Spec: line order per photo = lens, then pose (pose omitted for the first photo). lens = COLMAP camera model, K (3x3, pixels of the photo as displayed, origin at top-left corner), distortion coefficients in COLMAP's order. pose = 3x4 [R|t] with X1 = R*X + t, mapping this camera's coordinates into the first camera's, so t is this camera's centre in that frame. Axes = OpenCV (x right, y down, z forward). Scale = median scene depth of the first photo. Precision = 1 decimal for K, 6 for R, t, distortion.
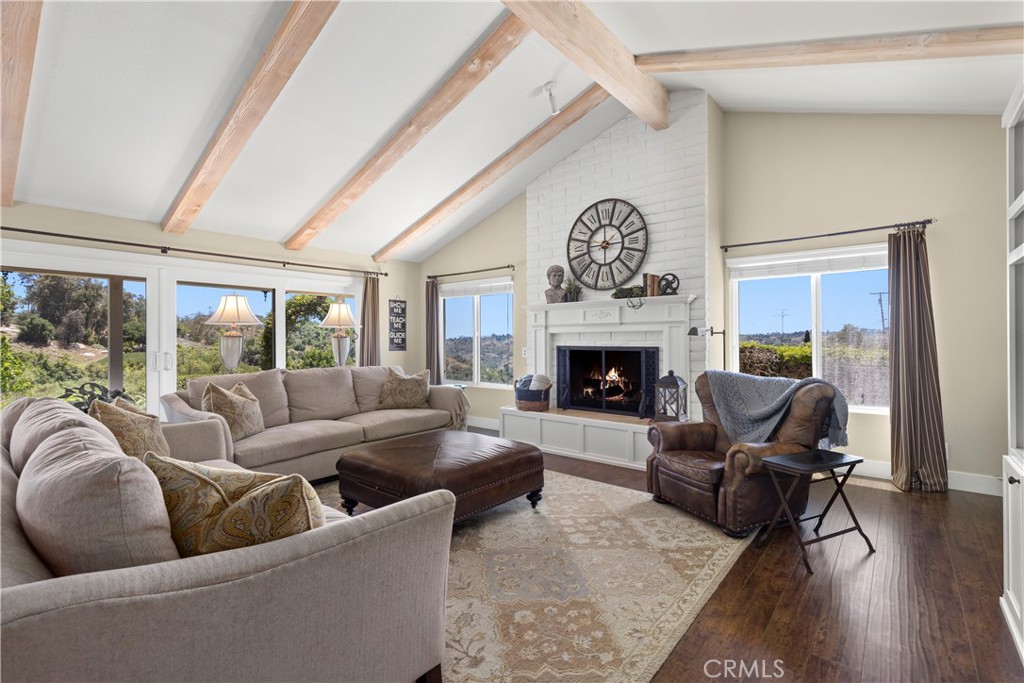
lens RADIAL K [[461.0, 0, 516.1], [0, 461.0, 338.8], [0, 0, 1]] dist [0.007333, -0.001176]
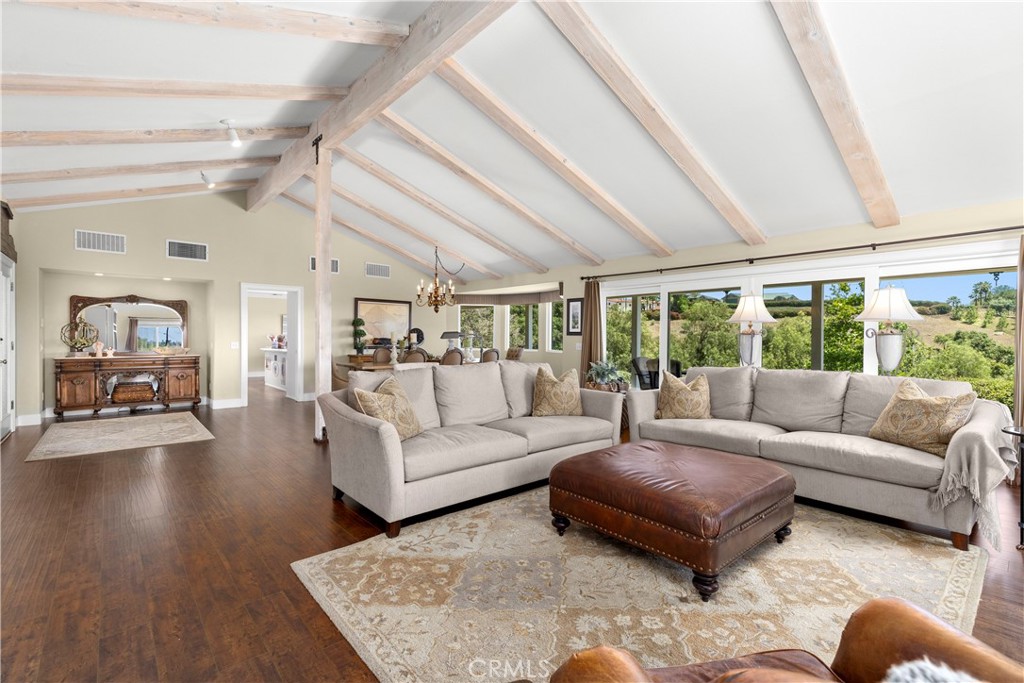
lens RADIAL K [[461.0, 0, 524.9], [0, 461.0, 341.9], [0, 0, 1]] dist [0.007333, -0.001176]
pose [[-0.142677, 0.016005, -0.989640, 0.610968], [-0.003598, 0.999854, 0.016688, -0.003300], [0.989763, 0.005942, -0.142599, 0.727785]]
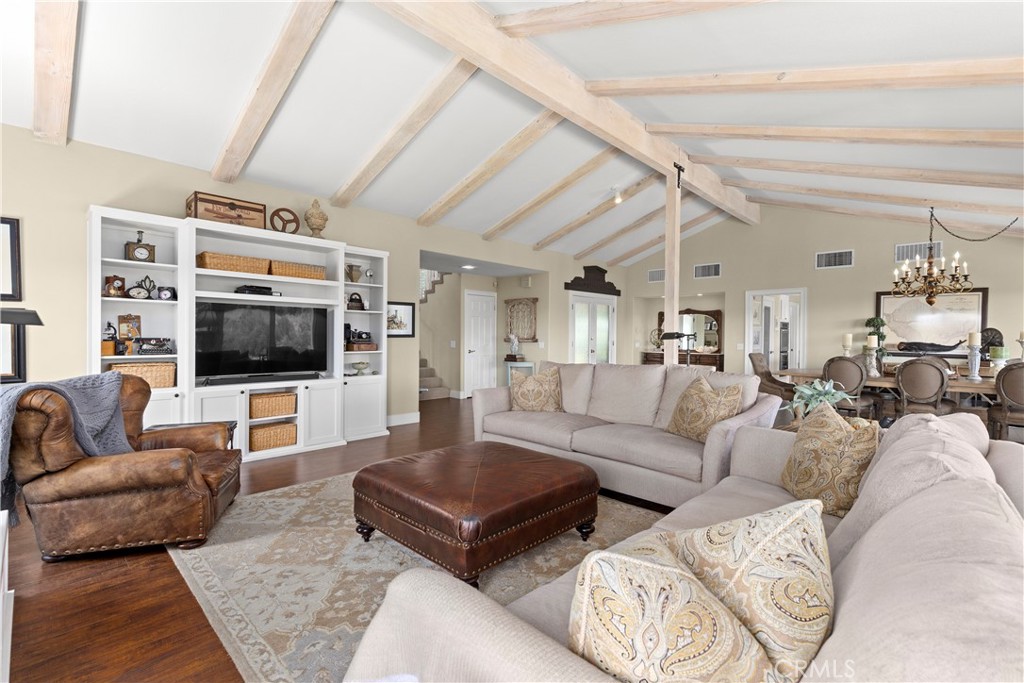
lens RADIAL K [[461.0, 0, 516.6], [0, 461.0, 338.3], [0, 0, 1]] dist [0.007333, -0.001176]
pose [[-0.998180, -0.002253, 0.060258, -0.234312], [-0.002322, 0.999997, -0.001084, 0.009894], [-0.060255, -0.001222, -0.998182, 1.549682]]
